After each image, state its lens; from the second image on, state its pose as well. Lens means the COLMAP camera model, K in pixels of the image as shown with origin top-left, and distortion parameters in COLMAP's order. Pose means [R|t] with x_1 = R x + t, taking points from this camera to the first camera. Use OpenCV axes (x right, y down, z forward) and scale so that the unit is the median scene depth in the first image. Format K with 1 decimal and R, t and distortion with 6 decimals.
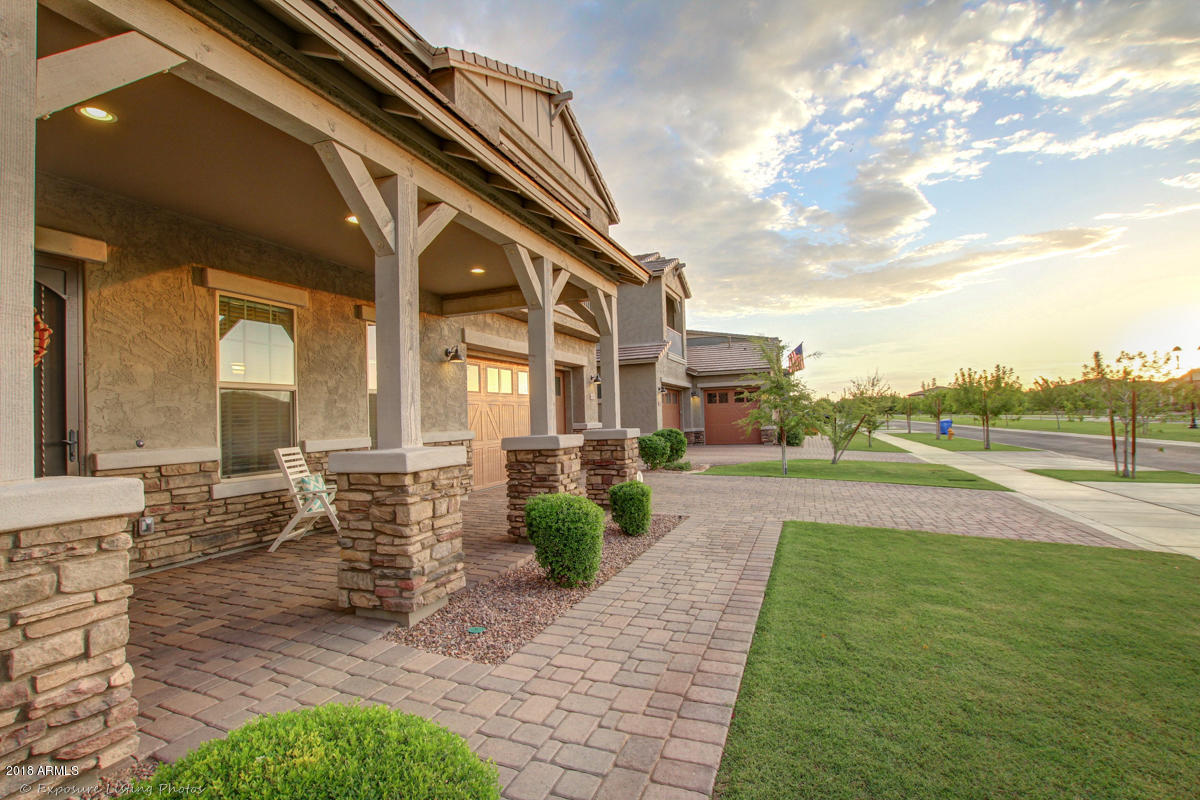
lens RADIAL K [[548.2, 0, 600.0], [0, 548.2, 415.6], [0, 0, 1]] dist [-0.001136, 0.000006]
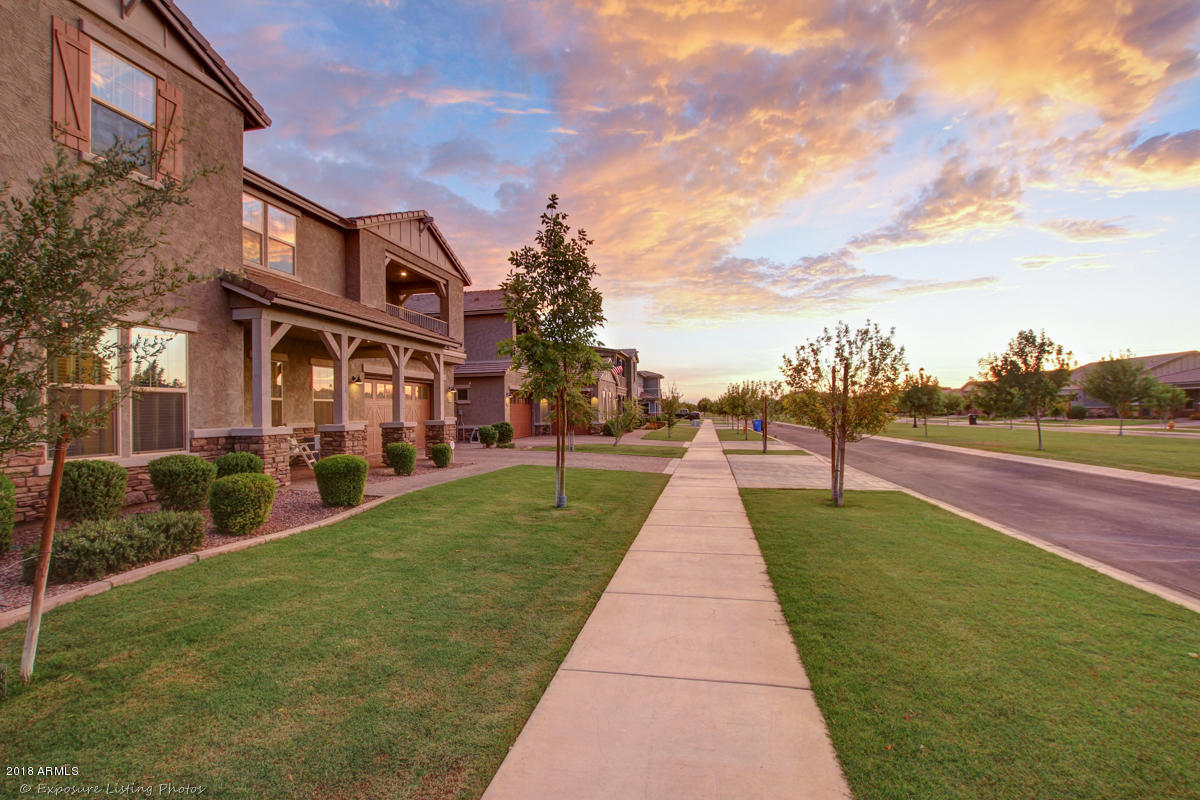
lens RADIAL K [[548.2, 0, 600.0], [0, 548.2, 415.6], [0, 0, 1]] dist [-0.001136, 0.000006]
pose [[0.985497, 0.015628, 0.168973, 0.298833], [-0.016950, 0.999836, 0.006389, -0.018085], [-0.168846, -0.009161, 0.985600, -1.248106]]
